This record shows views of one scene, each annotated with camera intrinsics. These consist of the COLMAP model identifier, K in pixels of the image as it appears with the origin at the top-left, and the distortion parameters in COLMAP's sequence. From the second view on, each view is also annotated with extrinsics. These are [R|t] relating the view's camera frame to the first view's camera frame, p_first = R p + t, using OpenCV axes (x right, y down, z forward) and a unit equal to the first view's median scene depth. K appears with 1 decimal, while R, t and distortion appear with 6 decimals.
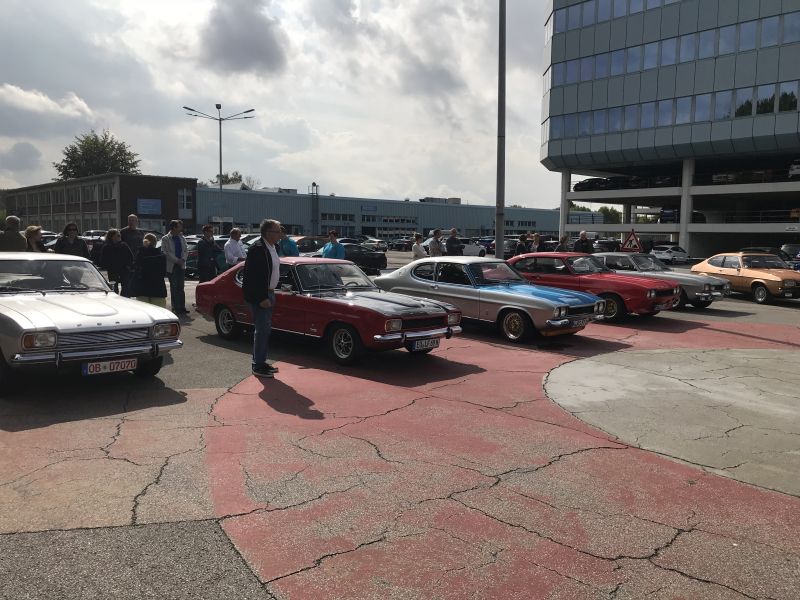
lens RADIAL K [[651.6, 0, 407.6], [0, 651.6, 293.0], [0, 0, 1]] dist [0.047636, -0.040385]
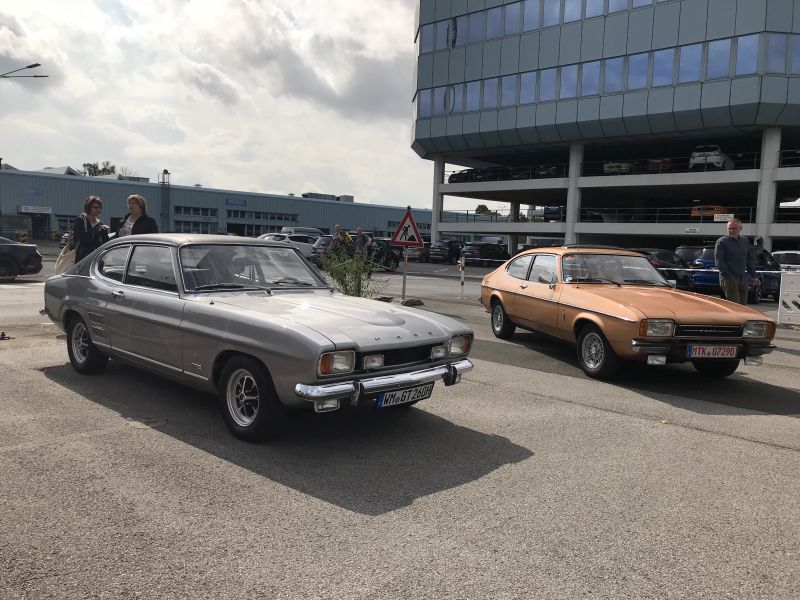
lens RADIAL K [[651.6, 0, 392.8], [0, 651.6, 305.9], [0, 0, 1]] dist [0.047636, -0.040385]
pose [[0.995378, 0.006382, 0.095824, 0.115685], [-0.007723, 0.999877, 0.013628, -0.009032], [-0.095726, -0.014305, 0.995305, 0.189862]]
